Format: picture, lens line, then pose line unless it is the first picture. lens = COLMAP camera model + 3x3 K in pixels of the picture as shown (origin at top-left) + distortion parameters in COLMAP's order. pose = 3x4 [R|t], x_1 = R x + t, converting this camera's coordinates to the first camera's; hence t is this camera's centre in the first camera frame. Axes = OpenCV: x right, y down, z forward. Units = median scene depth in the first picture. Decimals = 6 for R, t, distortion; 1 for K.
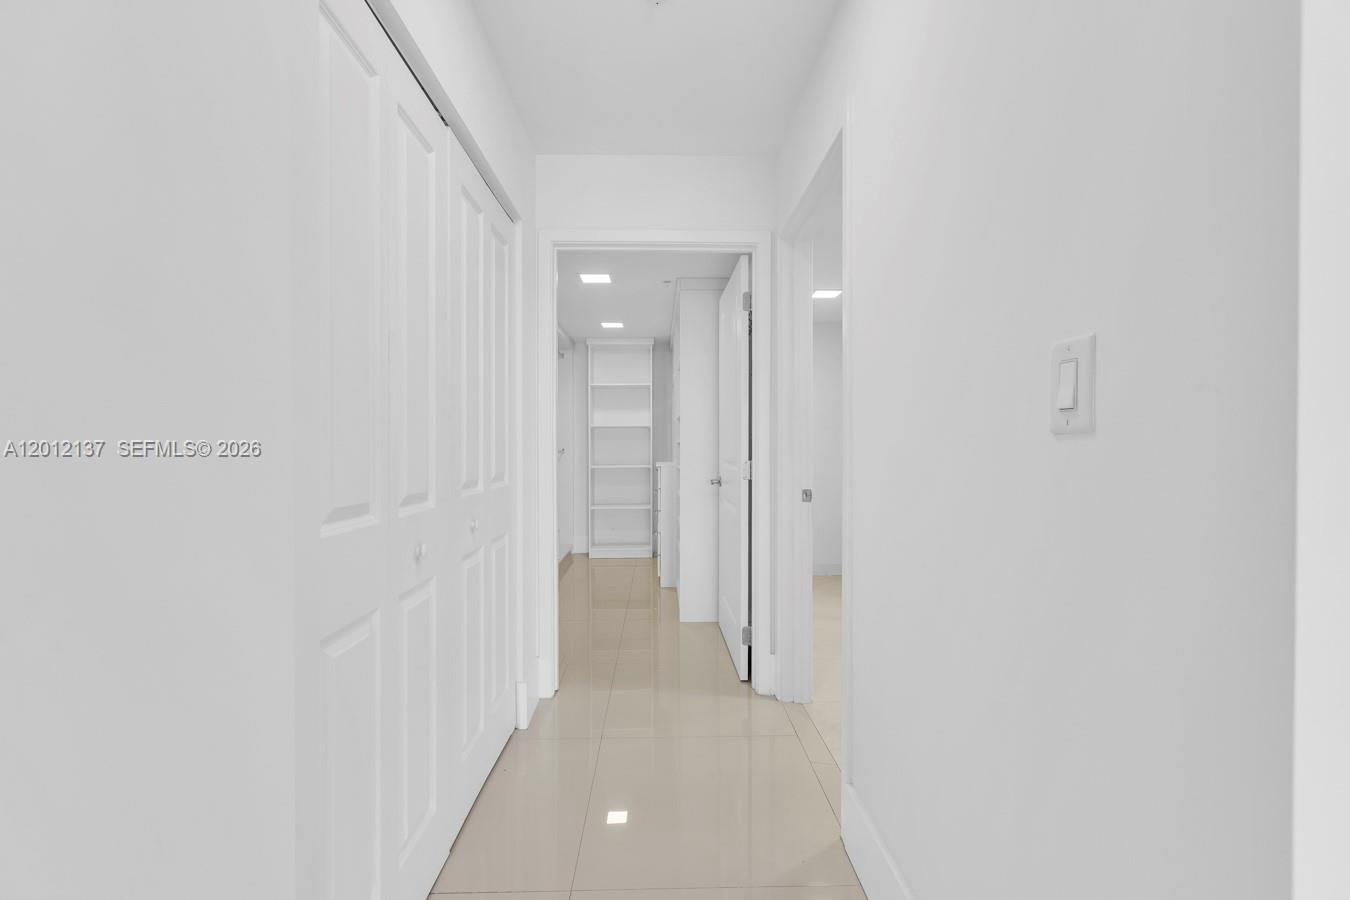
lens RADIAL K [[612.3, 0, 675.0], [0, 612.3, 450.0], [0, 0, 1]] dist [0.000454, 0.000201]
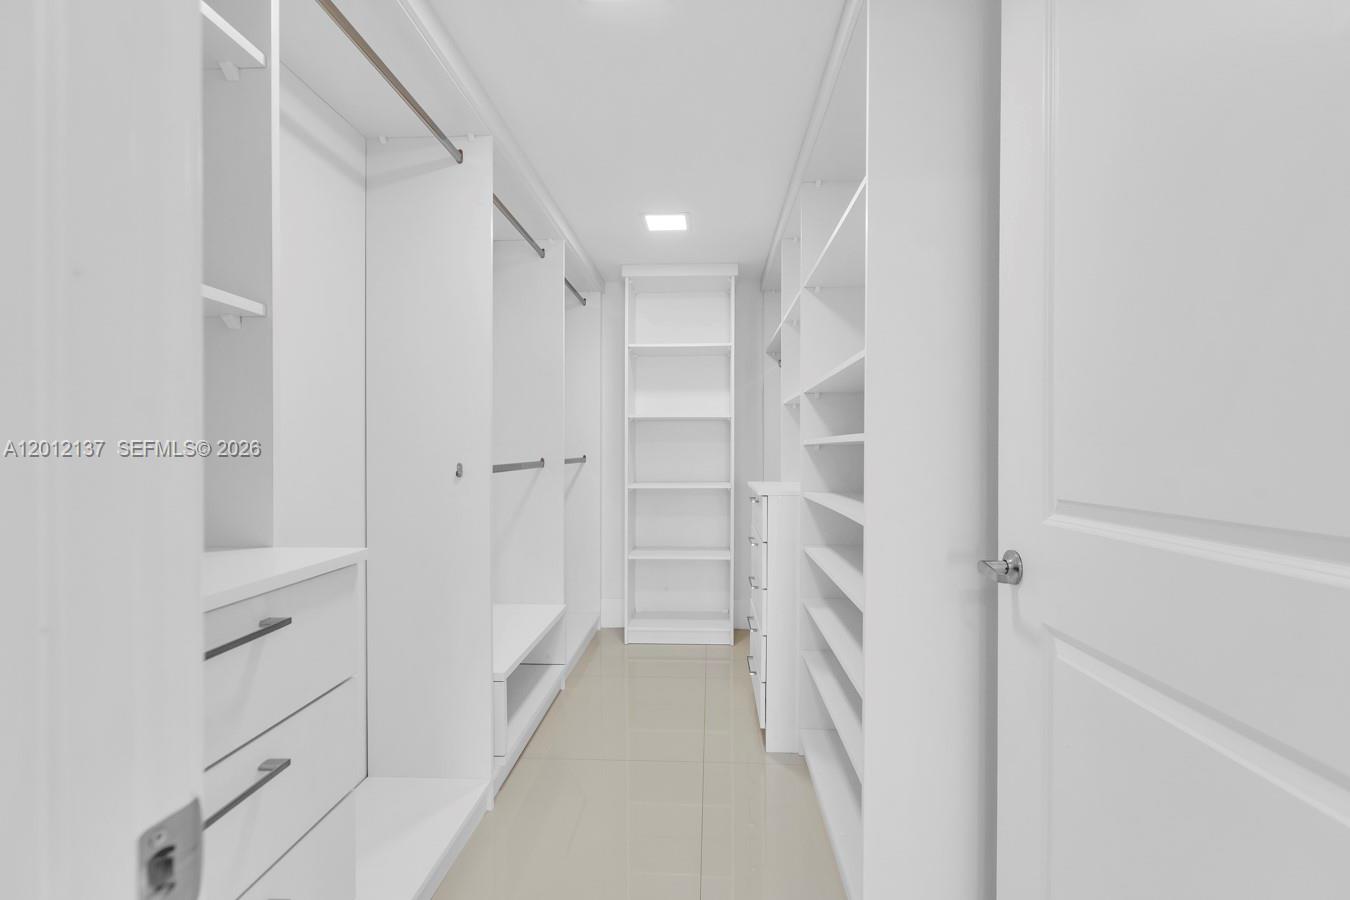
lens RADIAL K [[612.3, 0, 675.0], [0, 612.3, 450.0], [0, 0, 1]] dist [0.000454, 0.000201]
pose [[0.996383, 0.002973, -0.084921, -0.043361], [-0.003592, 0.999968, -0.007145, -0.003338], [0.084897, 0.007424, 0.996362, 0.414140]]
